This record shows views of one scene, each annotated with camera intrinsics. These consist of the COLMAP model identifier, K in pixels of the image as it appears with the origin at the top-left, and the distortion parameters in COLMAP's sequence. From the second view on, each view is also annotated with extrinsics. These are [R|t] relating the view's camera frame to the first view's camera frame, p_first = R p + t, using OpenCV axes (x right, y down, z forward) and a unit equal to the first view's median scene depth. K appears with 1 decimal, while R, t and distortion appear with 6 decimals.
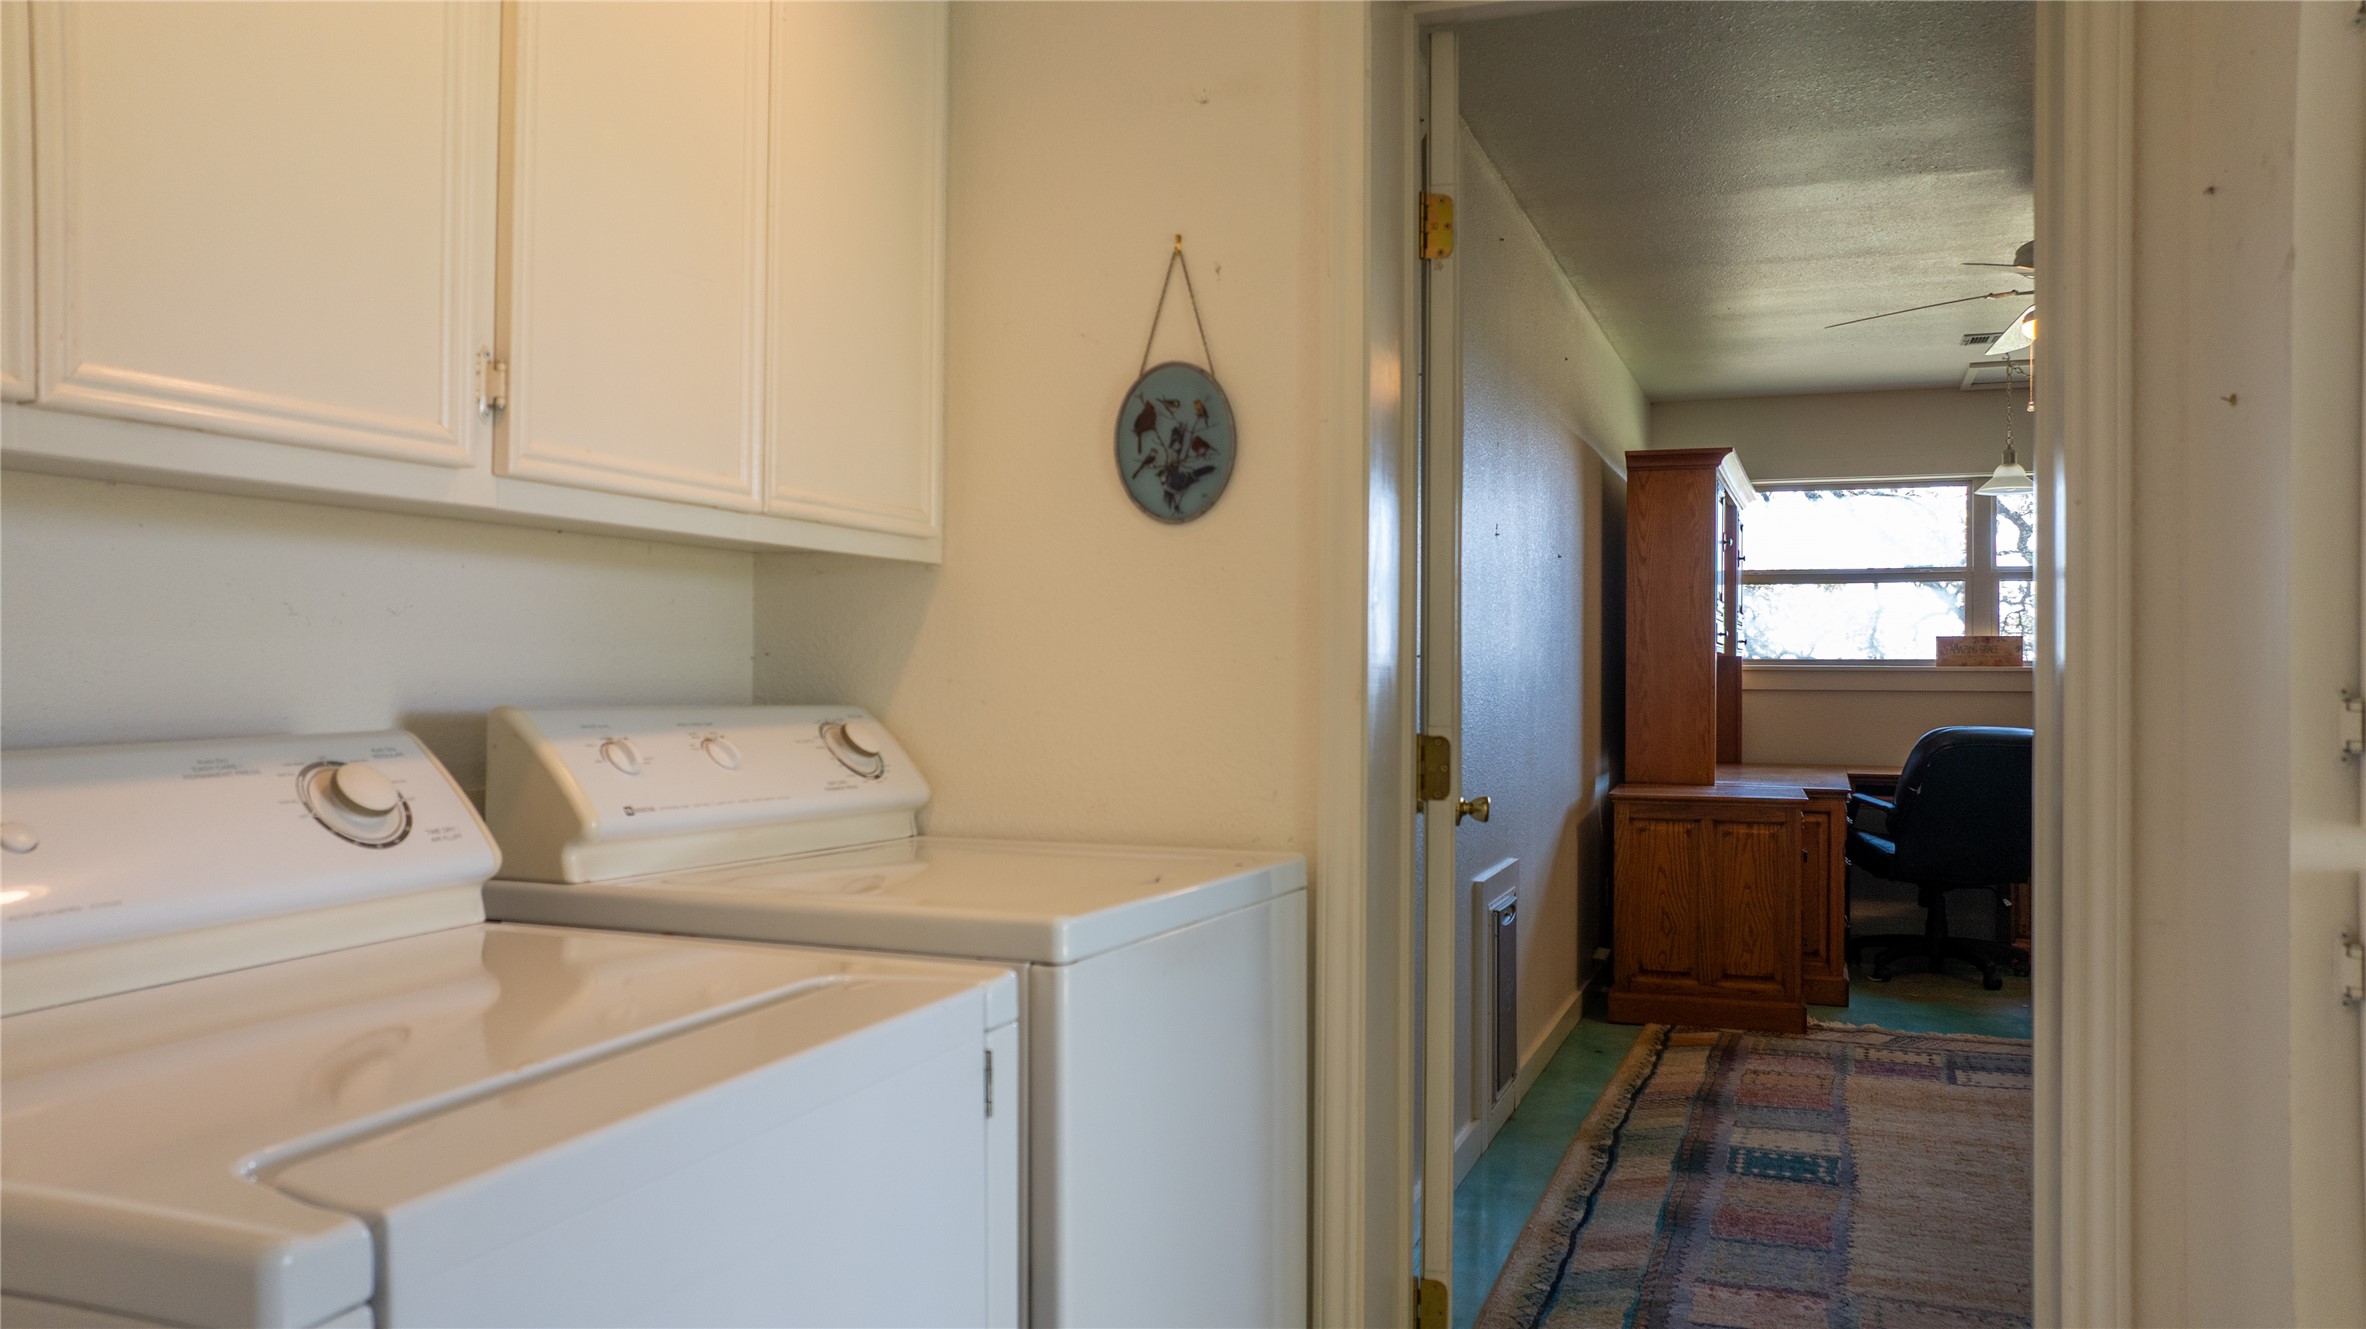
lens RADIAL K [[1668.1, 0, 1188.8], [0, 1668.1, 652.0], [0, 0, 1]] dist [-0.023663, -0.003202]
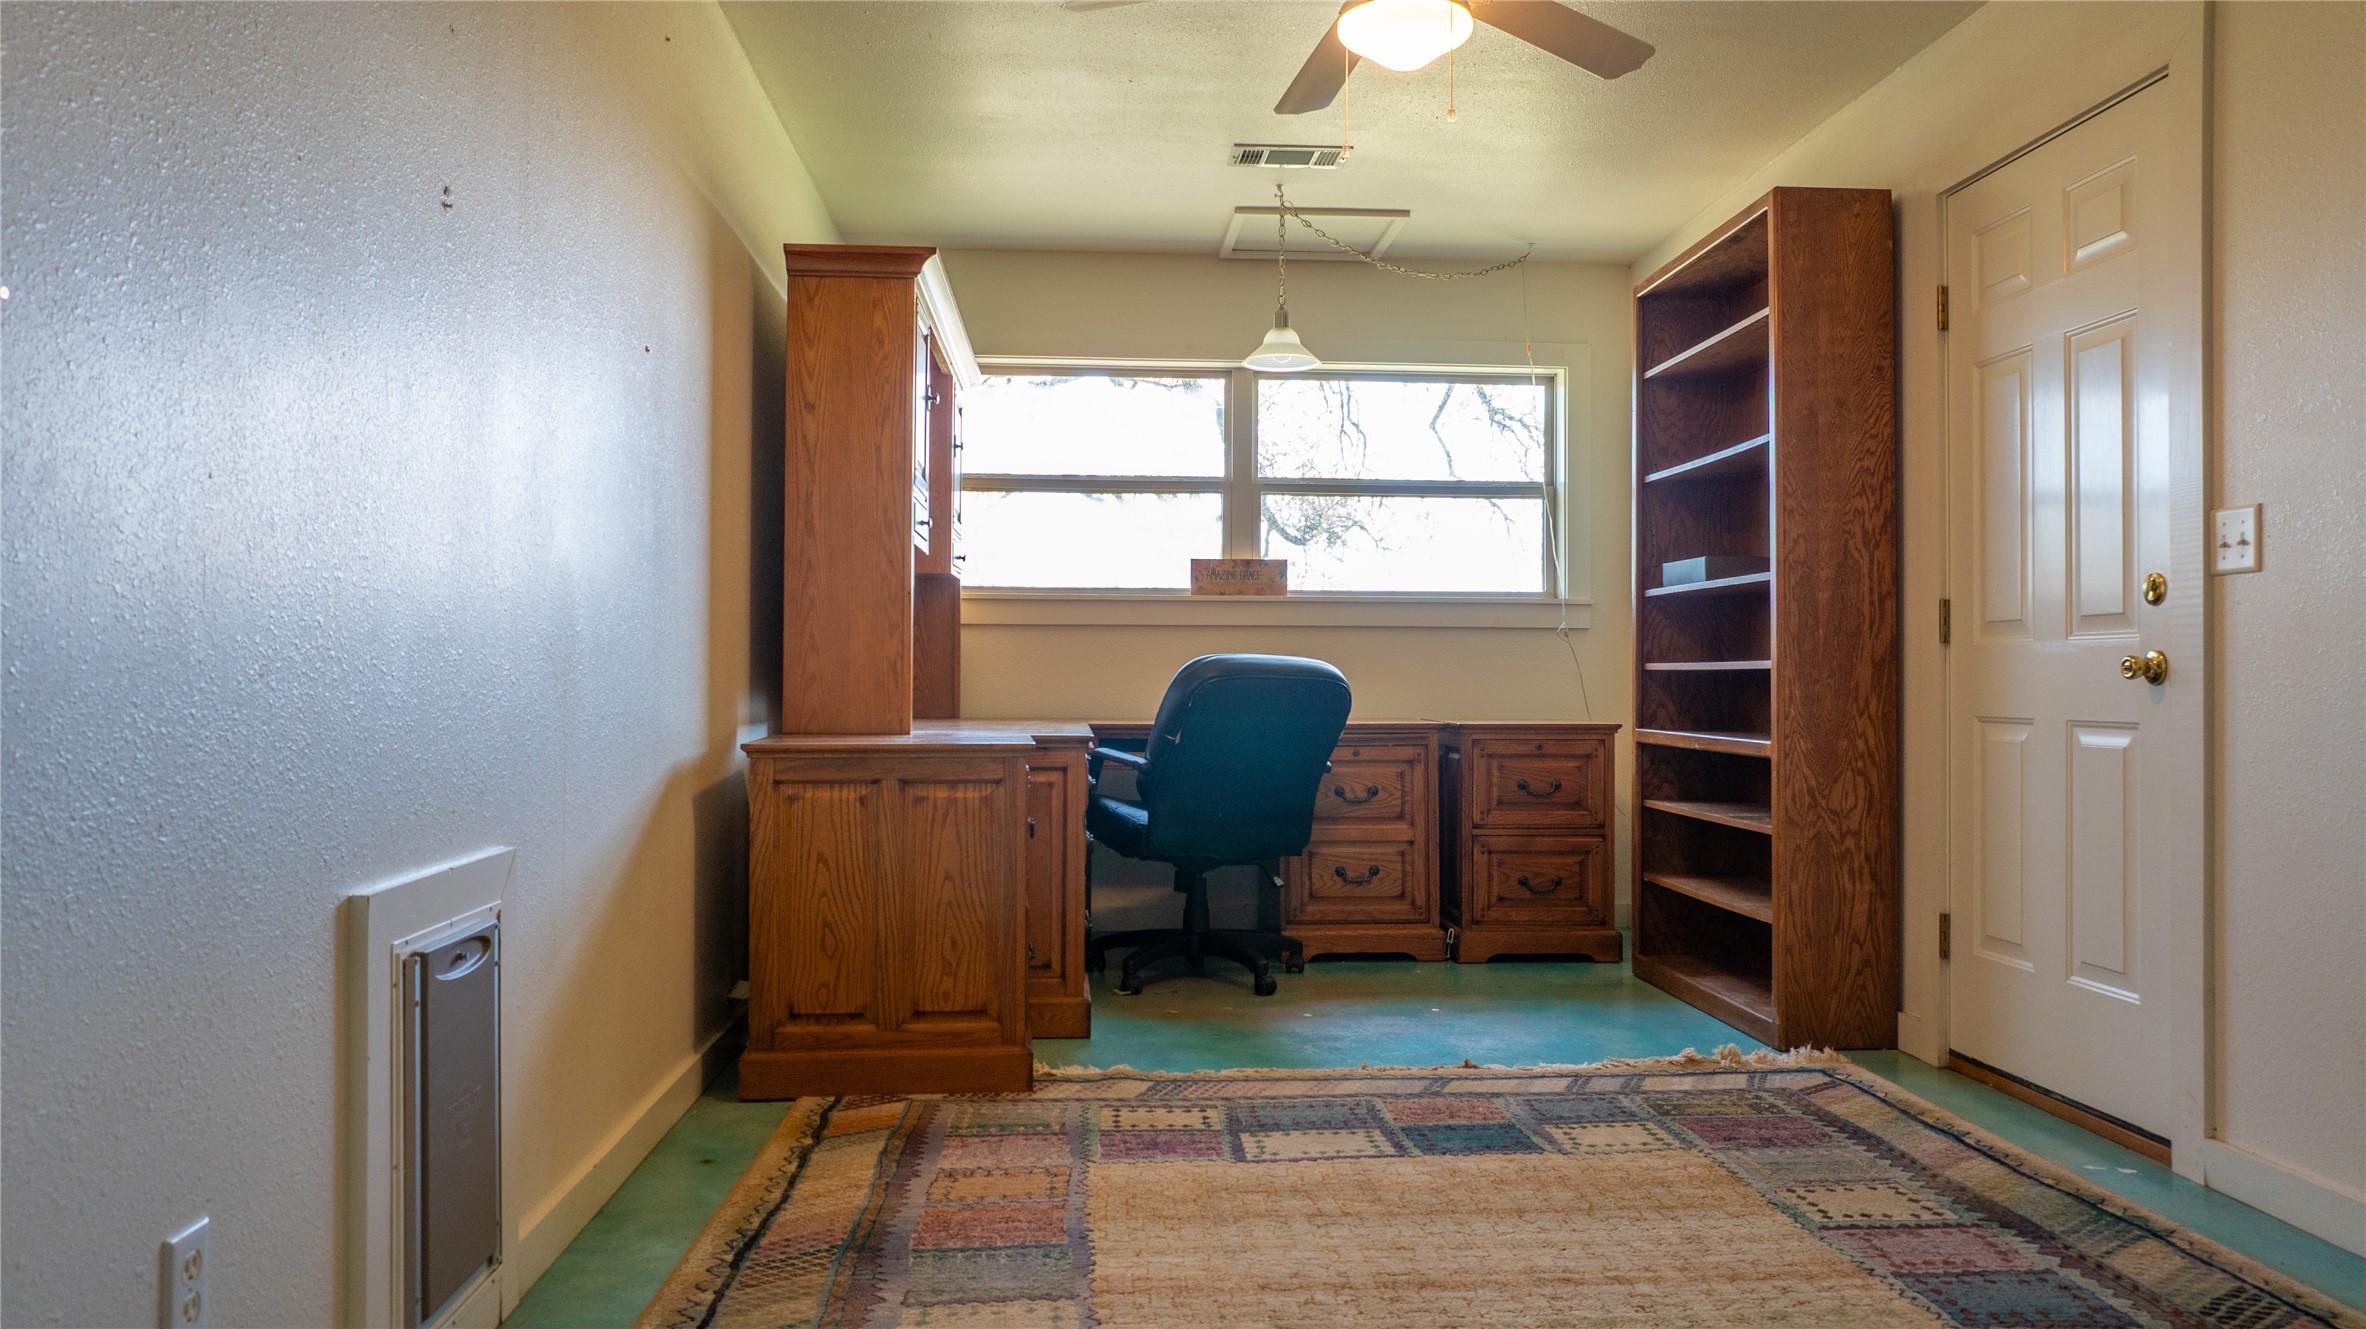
lens RADIAL K [[1668.1, 0, 1188.8], [0, 1668.1, 652.0], [0, 0, 1]] dist [-0.023663, -0.003202]
pose [[0.905195, 0.003558, 0.424982, 0.136468], [-0.003203, 0.999994, -0.001549, 0.050500], [-0.424985, 0.000041, 0.905200, 0.348239]]
